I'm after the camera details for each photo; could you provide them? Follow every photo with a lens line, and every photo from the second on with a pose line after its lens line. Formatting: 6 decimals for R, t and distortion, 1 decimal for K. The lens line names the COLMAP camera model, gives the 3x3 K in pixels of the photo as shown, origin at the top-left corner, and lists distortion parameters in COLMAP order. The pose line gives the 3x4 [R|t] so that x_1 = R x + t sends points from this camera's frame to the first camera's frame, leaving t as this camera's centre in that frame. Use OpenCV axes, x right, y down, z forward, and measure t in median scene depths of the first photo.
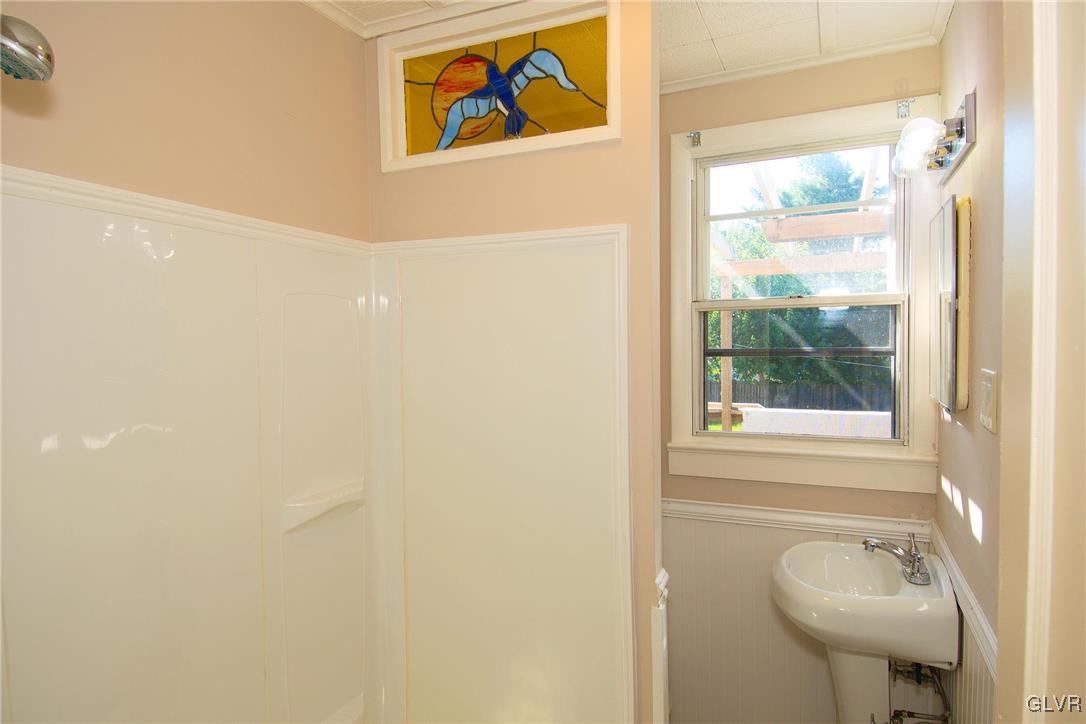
lens RADIAL K [[655.7, 0, 542.1], [0, 655.7, 362.5], [0, 0, 1]] dist [-0.000956, -0.000099]
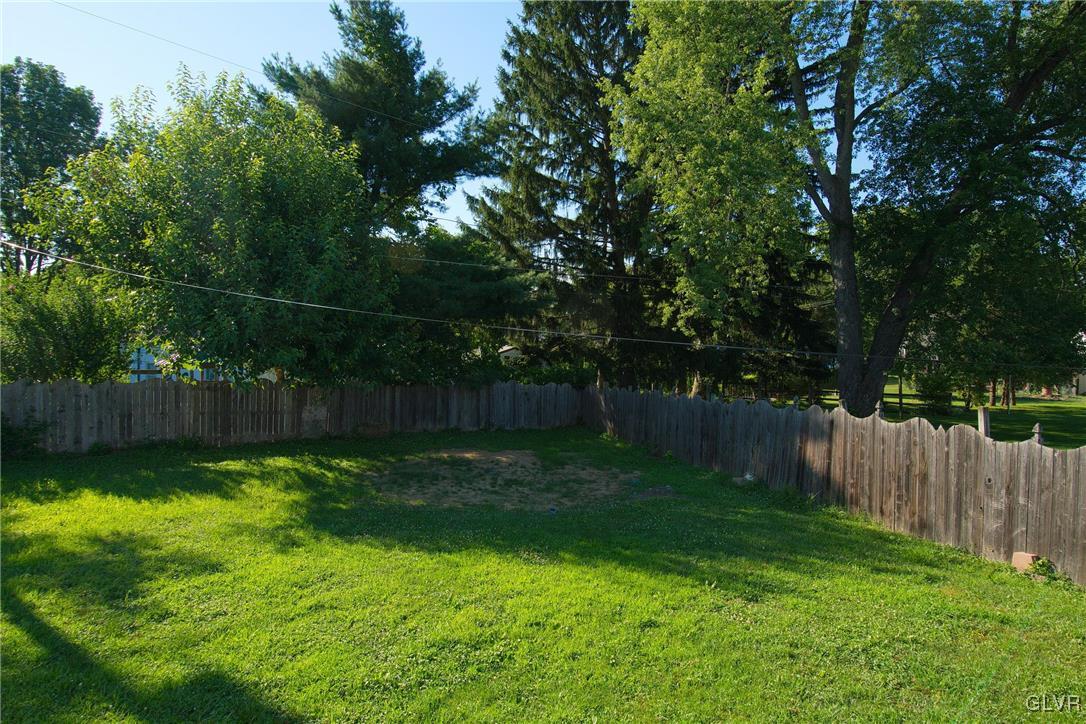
lens RADIAL K [[655.7, 0, 542.2], [0, 655.7, 359.4], [0, 0, 1]] dist [-0.000956, -0.000099]
pose [[0.786084, -0.006810, 0.618082, 0.164027], [-0.003098, 0.999883, 0.014956, 0.000922], [-0.618112, -0.013672, 0.785971, 0.418668]]
